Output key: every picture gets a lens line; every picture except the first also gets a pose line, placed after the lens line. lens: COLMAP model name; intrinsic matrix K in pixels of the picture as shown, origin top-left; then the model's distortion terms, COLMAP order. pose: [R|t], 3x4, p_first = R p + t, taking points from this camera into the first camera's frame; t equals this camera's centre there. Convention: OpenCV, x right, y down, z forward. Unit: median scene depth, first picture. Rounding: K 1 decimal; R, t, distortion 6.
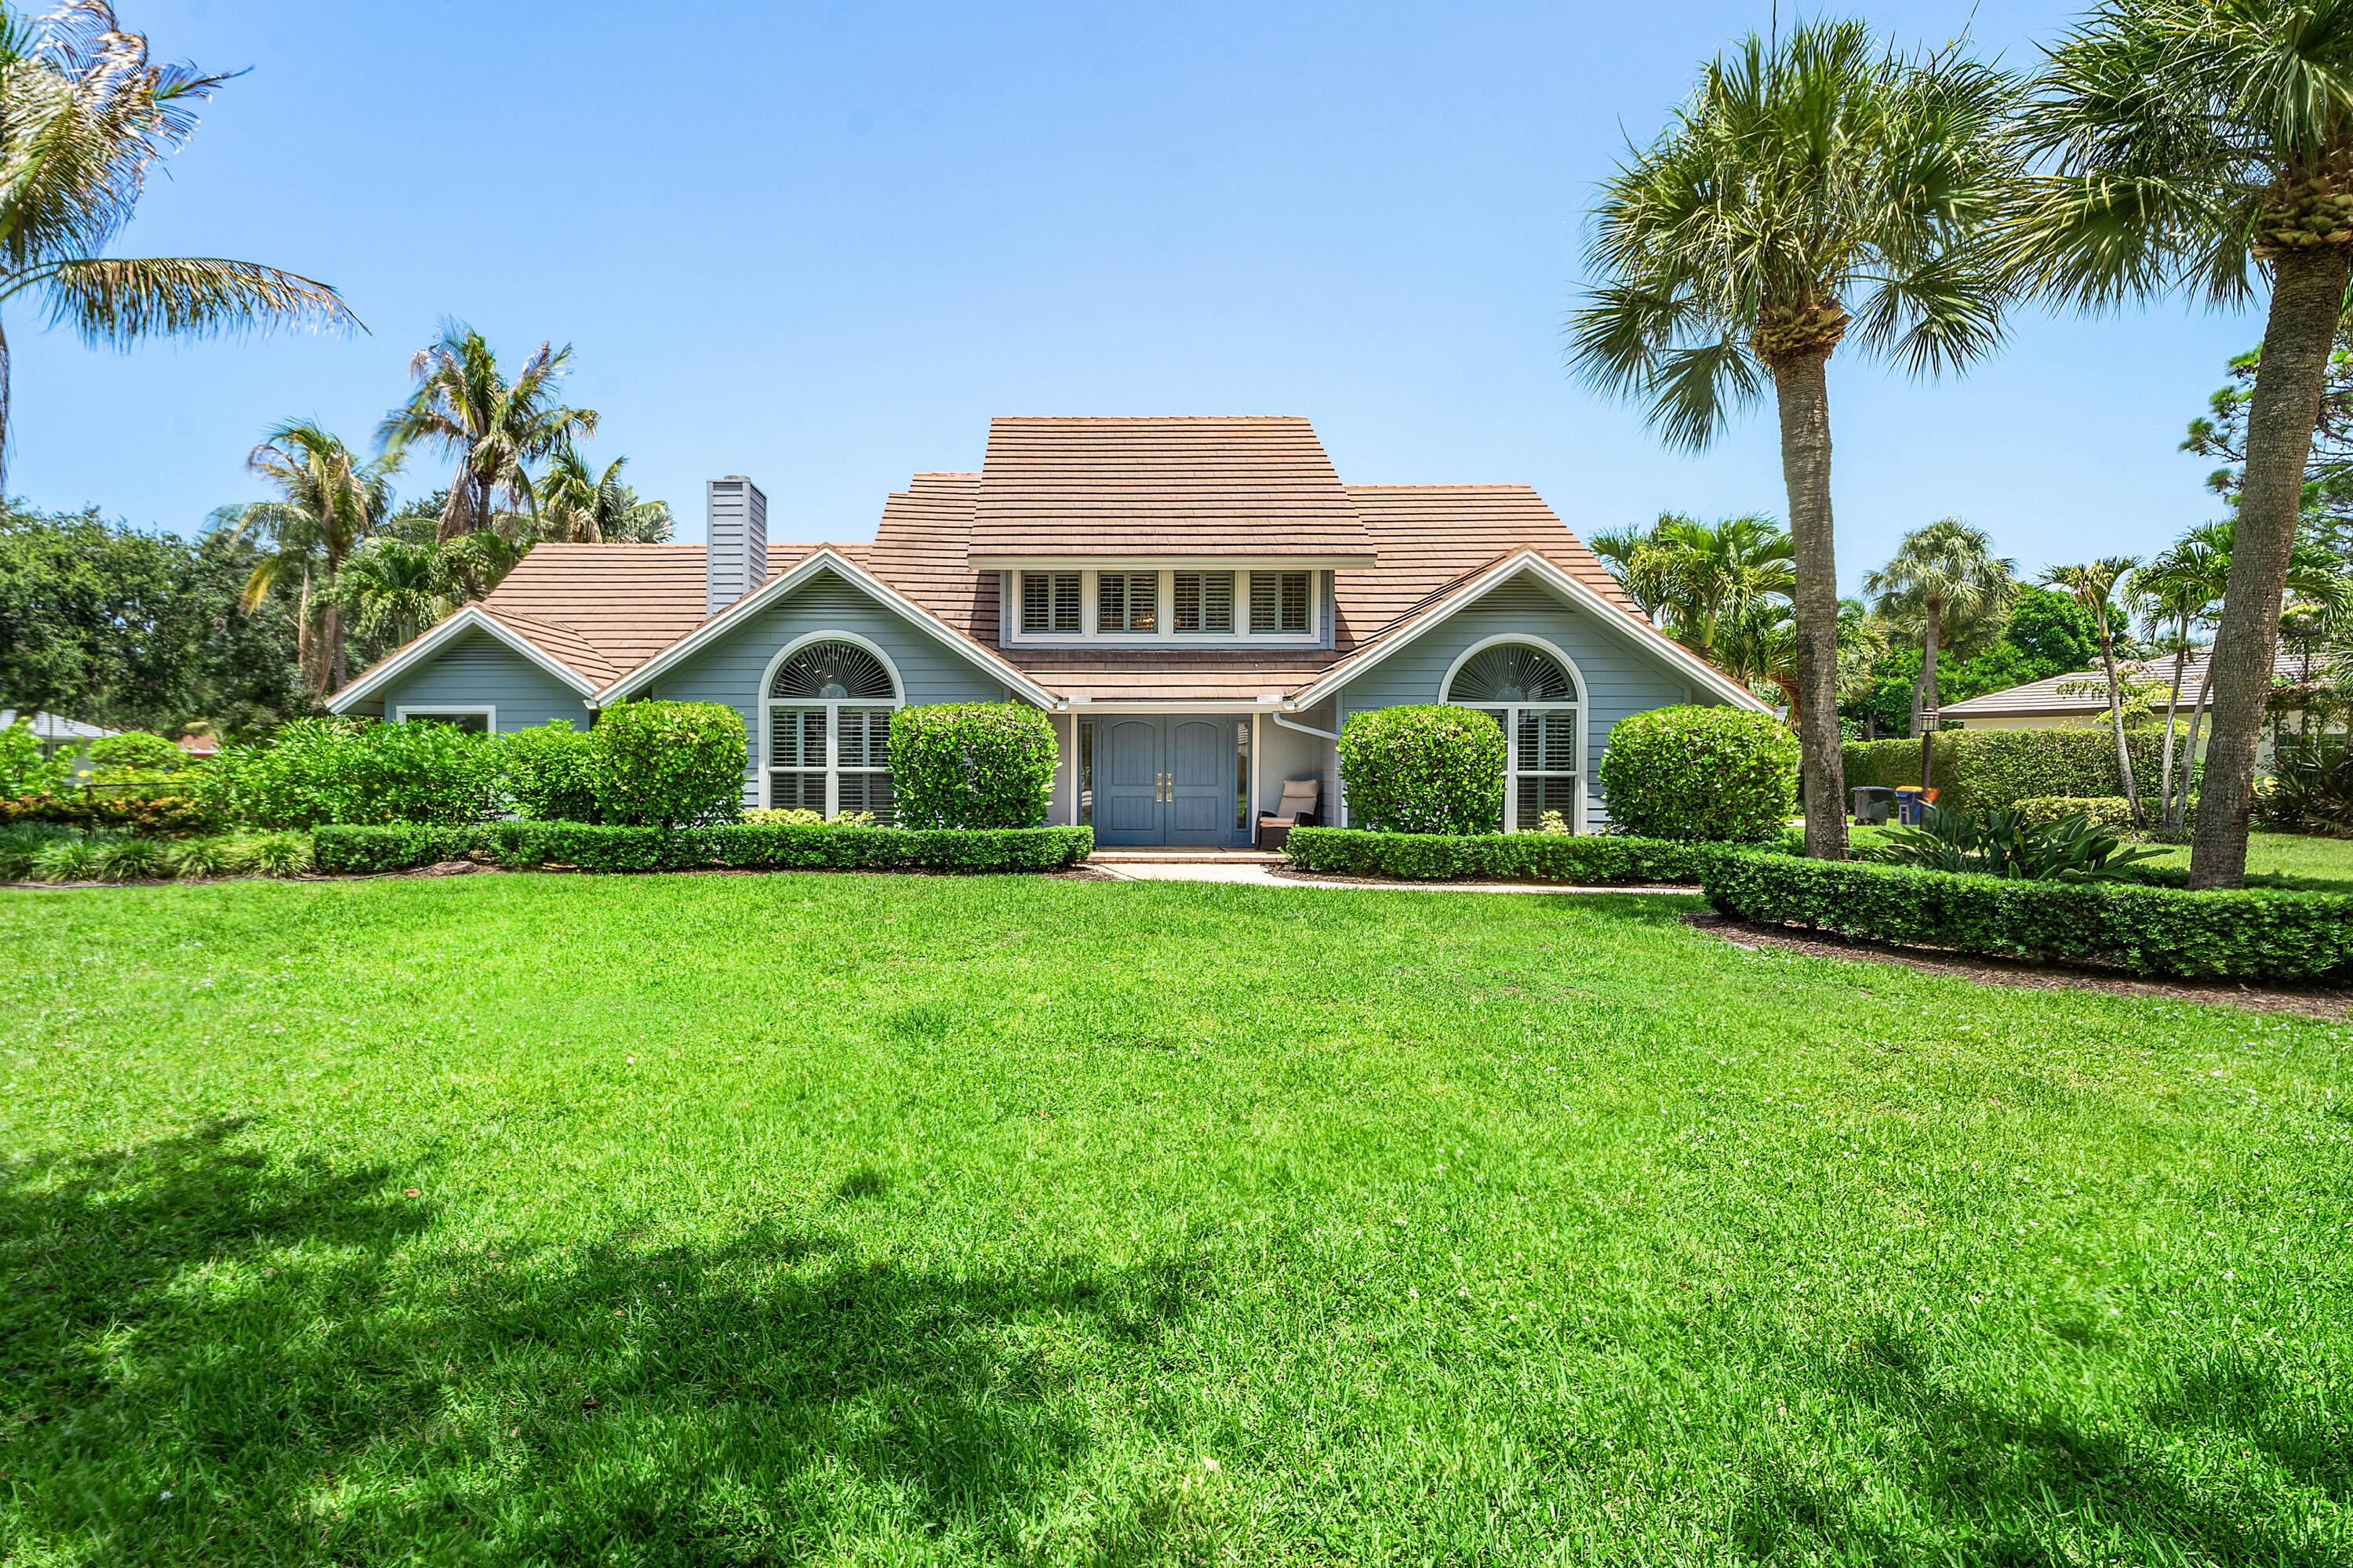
lens RADIAL K [[1078.8, 0, 1175.3], [0, 1078.8, 785.7], [0, 0, 1]] dist [0.004047, -0.001498]
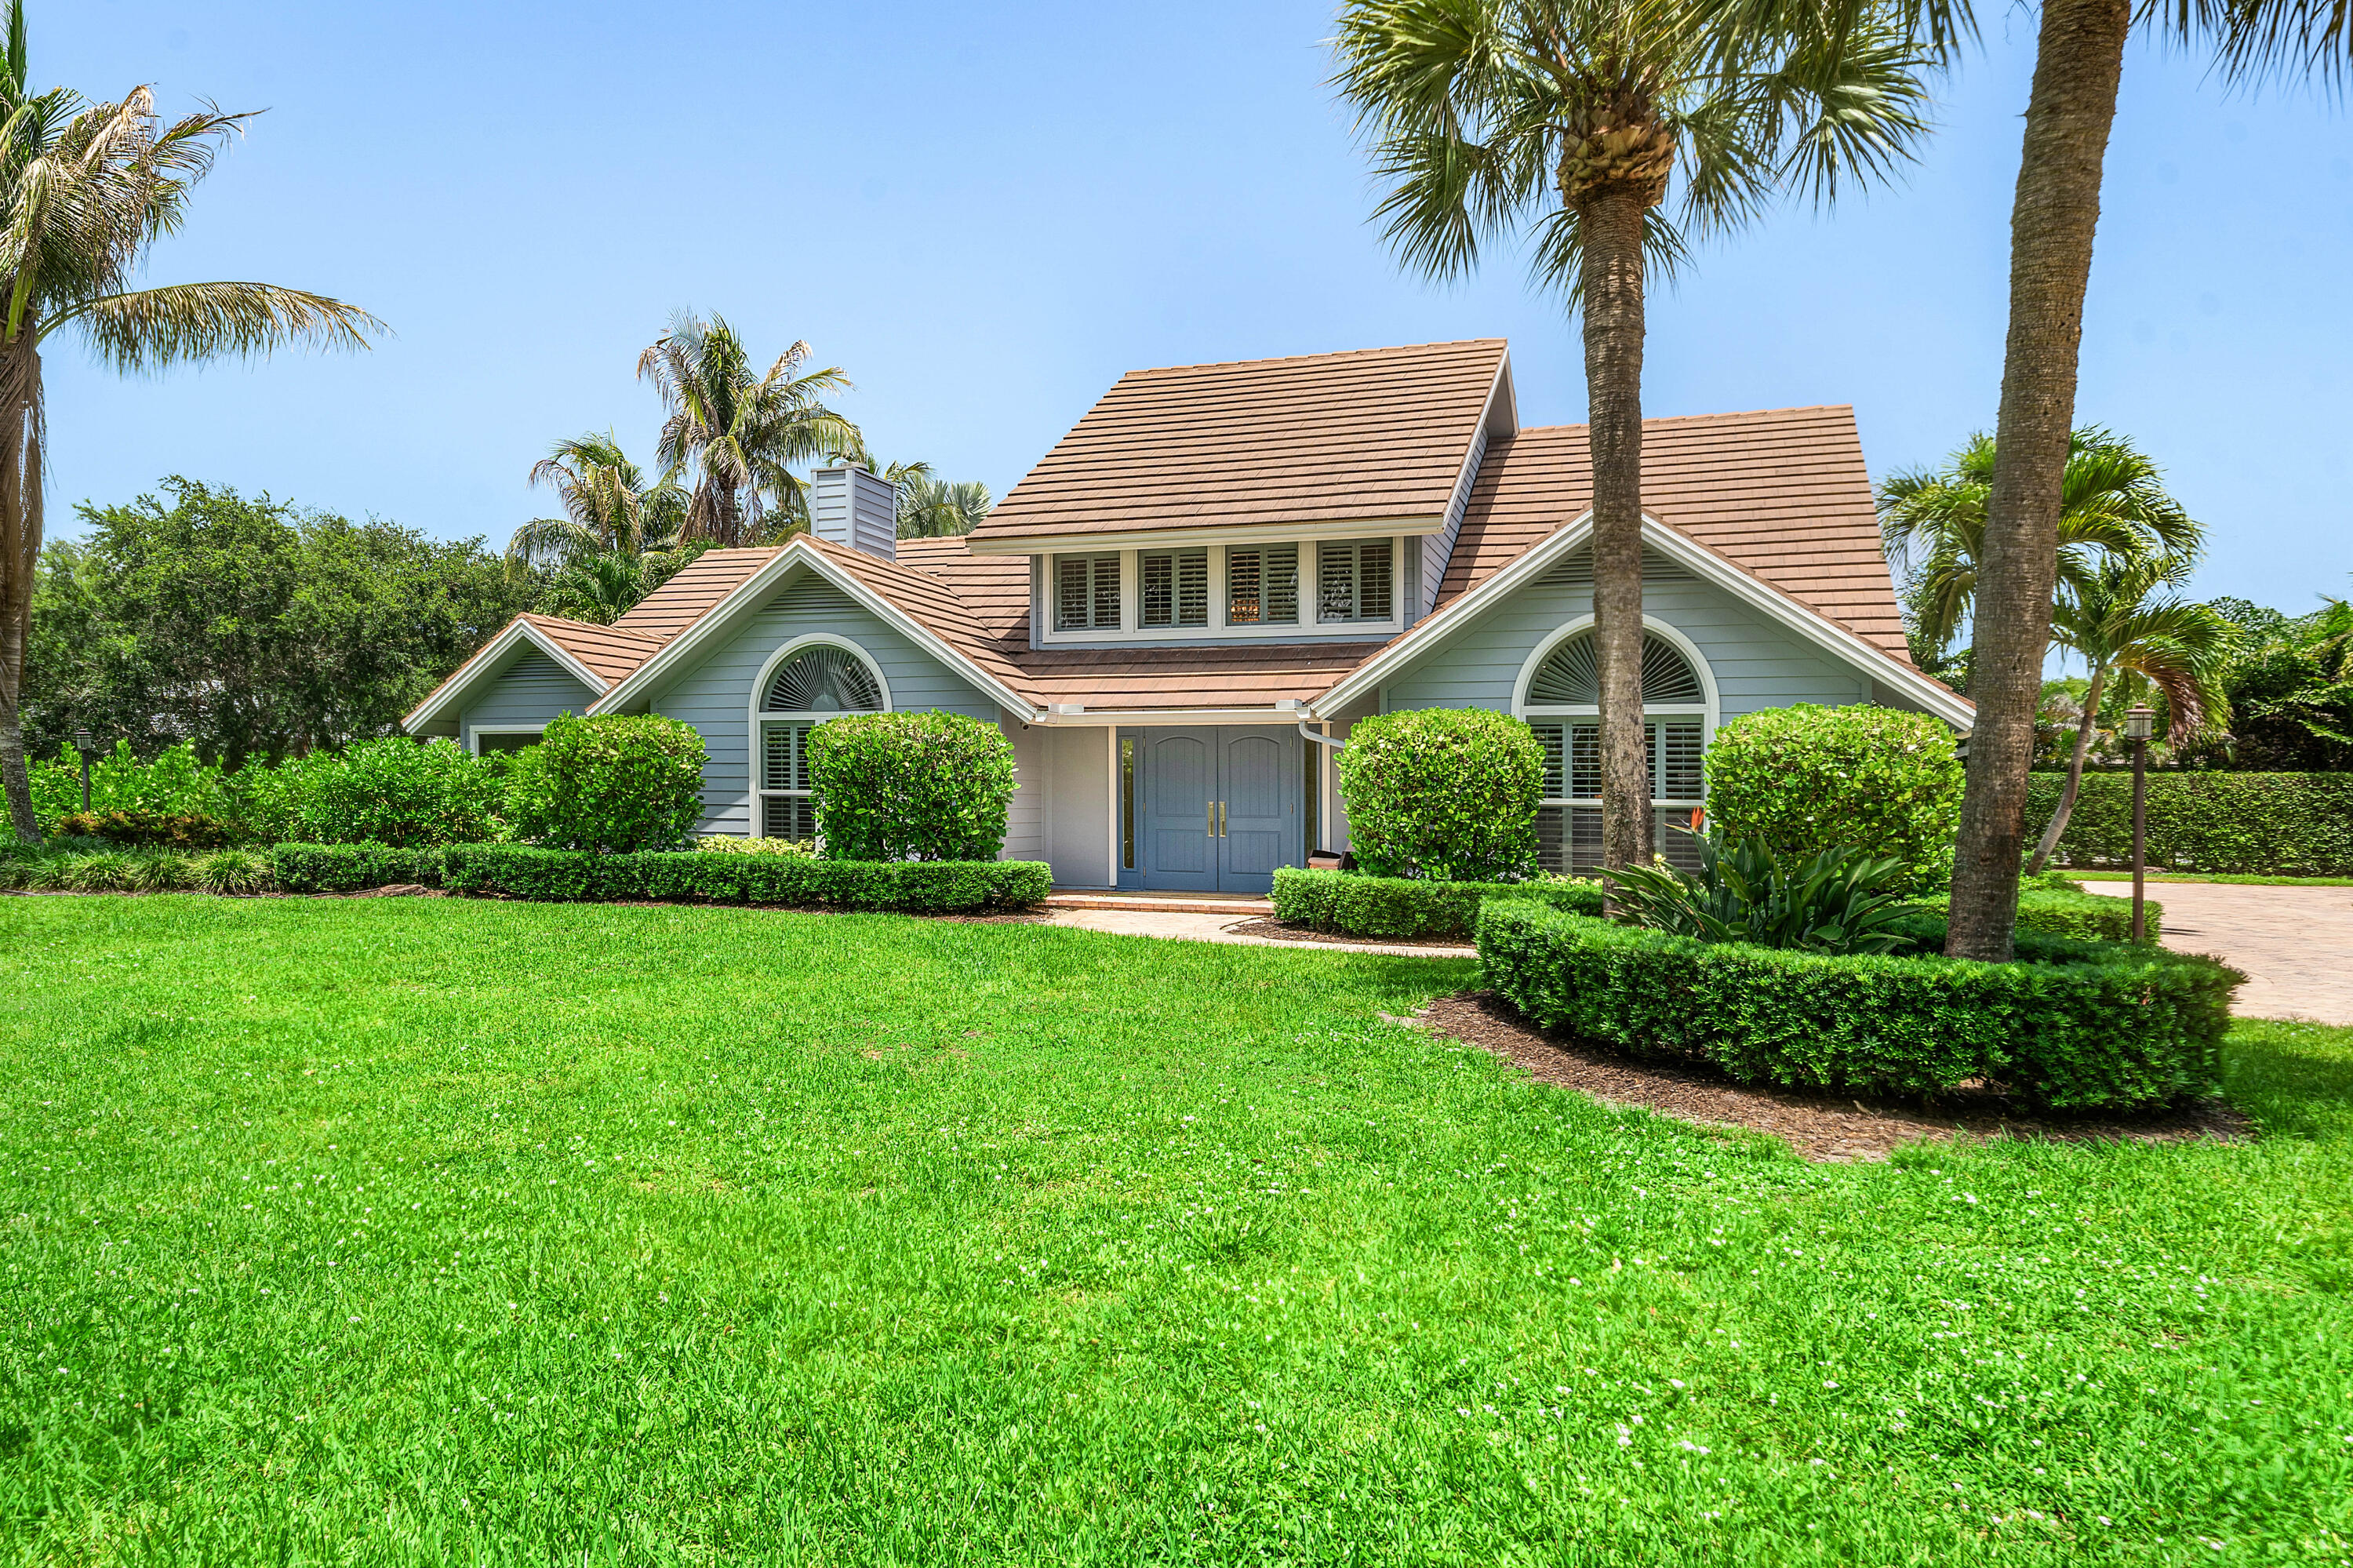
lens RADIAL K [[1381.2, 0, 1174.1], [0, 1381.2, 800.9], [0, 0, 1]] dist [0.033006, 0.000094]
pose [[0.952162, 0.007325, -0.305506, 0.328491], [-0.013687, 0.999732, -0.018686, 0.009112], [0.305287, 0.021973, 0.952007, 0.026659]]
